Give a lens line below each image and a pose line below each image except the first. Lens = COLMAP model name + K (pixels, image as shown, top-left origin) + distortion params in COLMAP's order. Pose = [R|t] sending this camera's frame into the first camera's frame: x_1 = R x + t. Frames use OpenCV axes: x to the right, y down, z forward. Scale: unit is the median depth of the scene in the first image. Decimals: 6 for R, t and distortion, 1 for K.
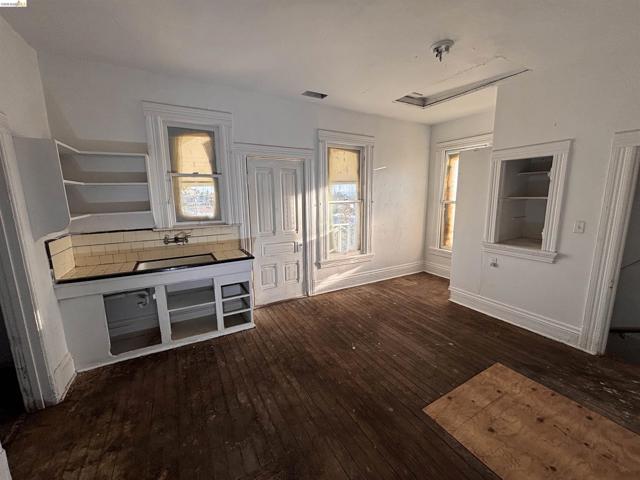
lens RADIAL K [[258.8, 0, 319.7], [0, 258.8, 239.0], [0, 0, 1]] dist [0.000751, 0.000111]
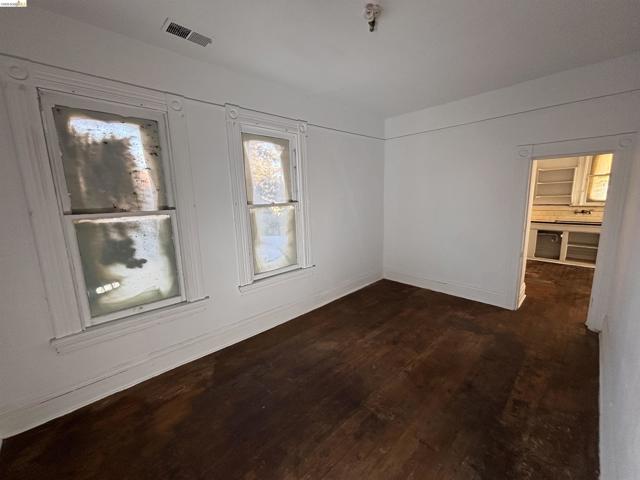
lens RADIAL K [[258.8, 0, 316.8], [0, 258.8, 235.6], [0, 0, 1]] dist [0.000751, 0.000111]
pose [[0.231426, 0.179205, -0.956205, 0.758975], [-0.127488, 0.979998, 0.152809, 0.123176], [0.964463, 0.086541, 0.249643, -1.199420]]
